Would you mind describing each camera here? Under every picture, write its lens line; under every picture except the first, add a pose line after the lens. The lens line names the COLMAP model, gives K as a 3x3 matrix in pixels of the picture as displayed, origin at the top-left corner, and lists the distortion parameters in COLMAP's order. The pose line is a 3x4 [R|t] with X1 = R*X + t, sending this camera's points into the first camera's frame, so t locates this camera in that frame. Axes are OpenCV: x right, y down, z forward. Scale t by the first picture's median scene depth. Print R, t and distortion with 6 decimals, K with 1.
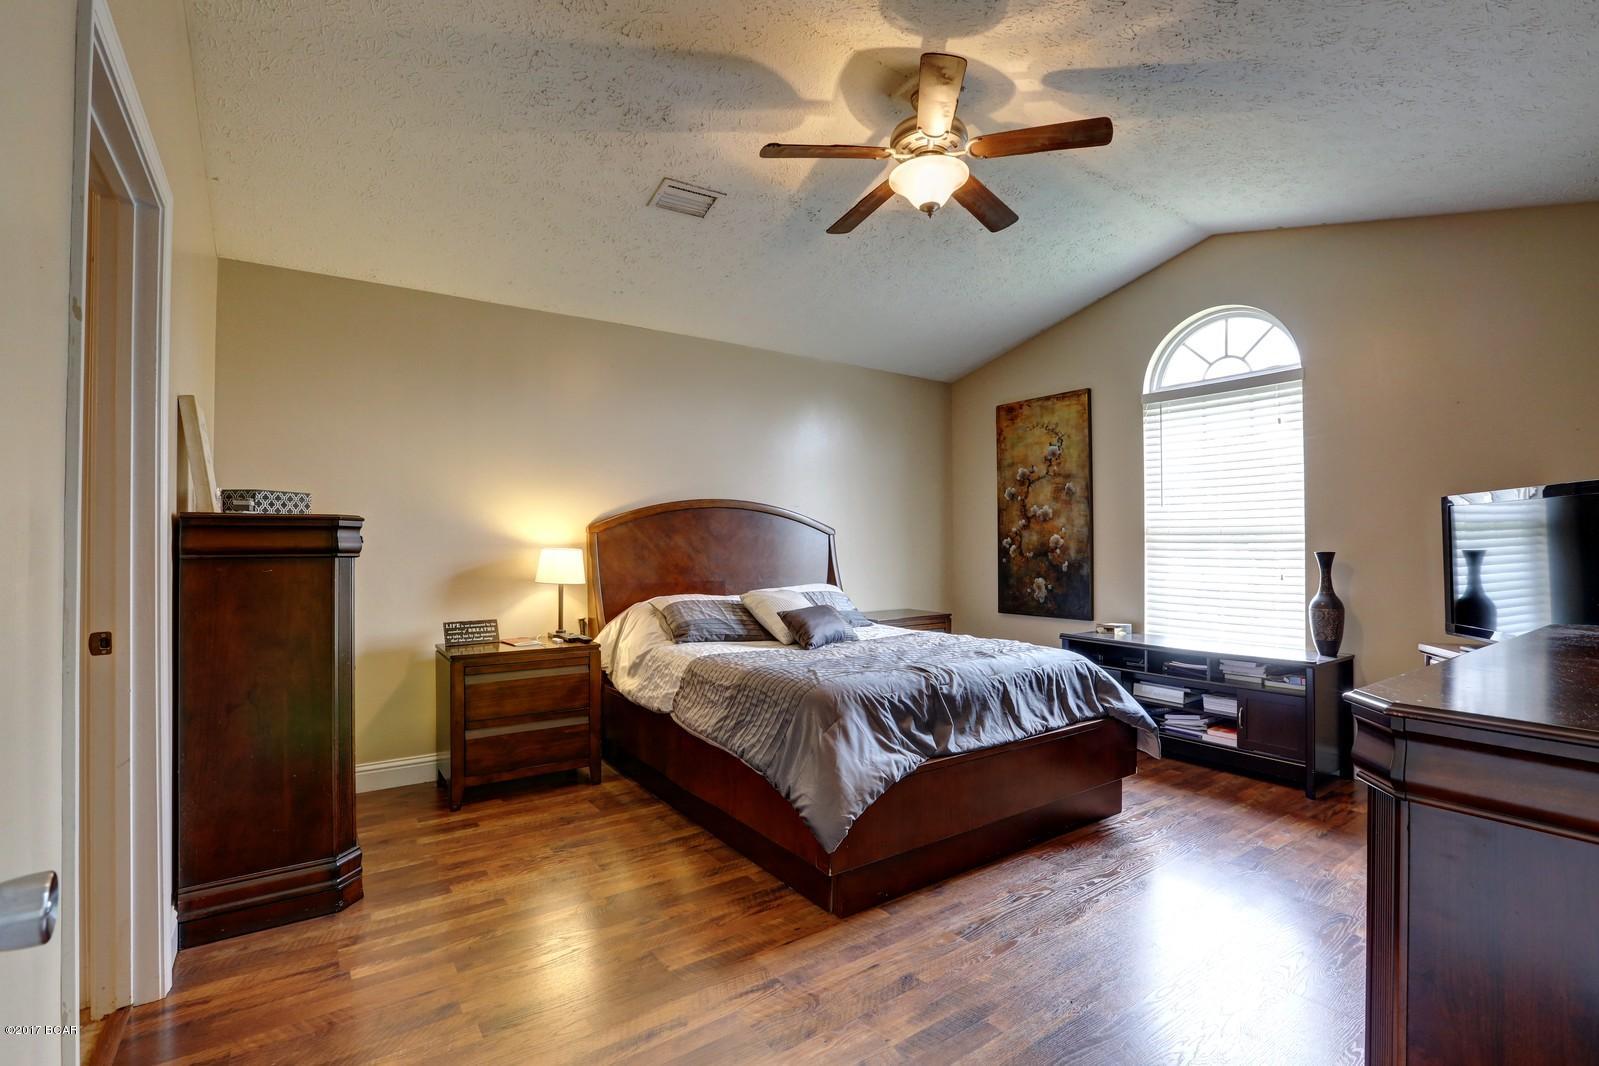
lens RADIAL K [[732.2, 0, 799.5], [0, 732.2, 533.0], [0, 0, 1]] dist [-0.052887, 0.020137]
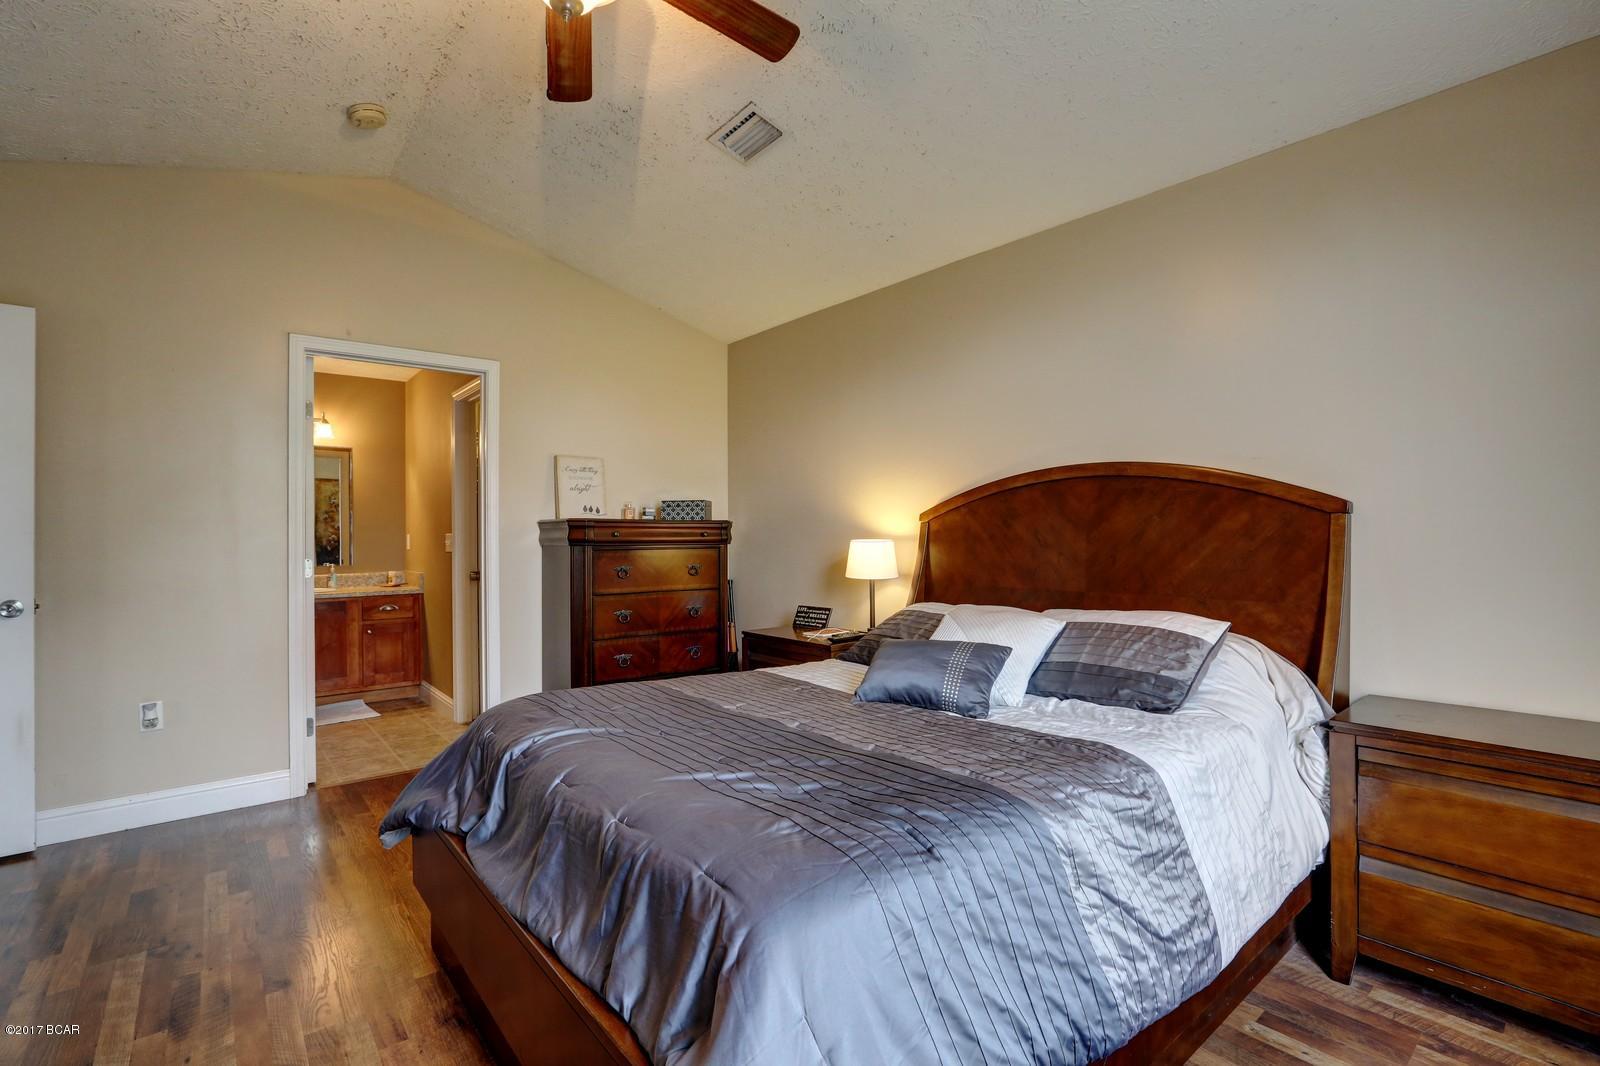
lens RADIAL K [[732.7, 0, 800.0], [0, 732.7, 533.0], [0, 0, 1]] dist [-0.052887, 0.020137]
pose [[0.070193, -0.028274, -0.997133, 0.546078], [0.015957, 0.999502, -0.027218, 0.030900], [0.997406, -0.014001, 0.070610, 0.768365]]
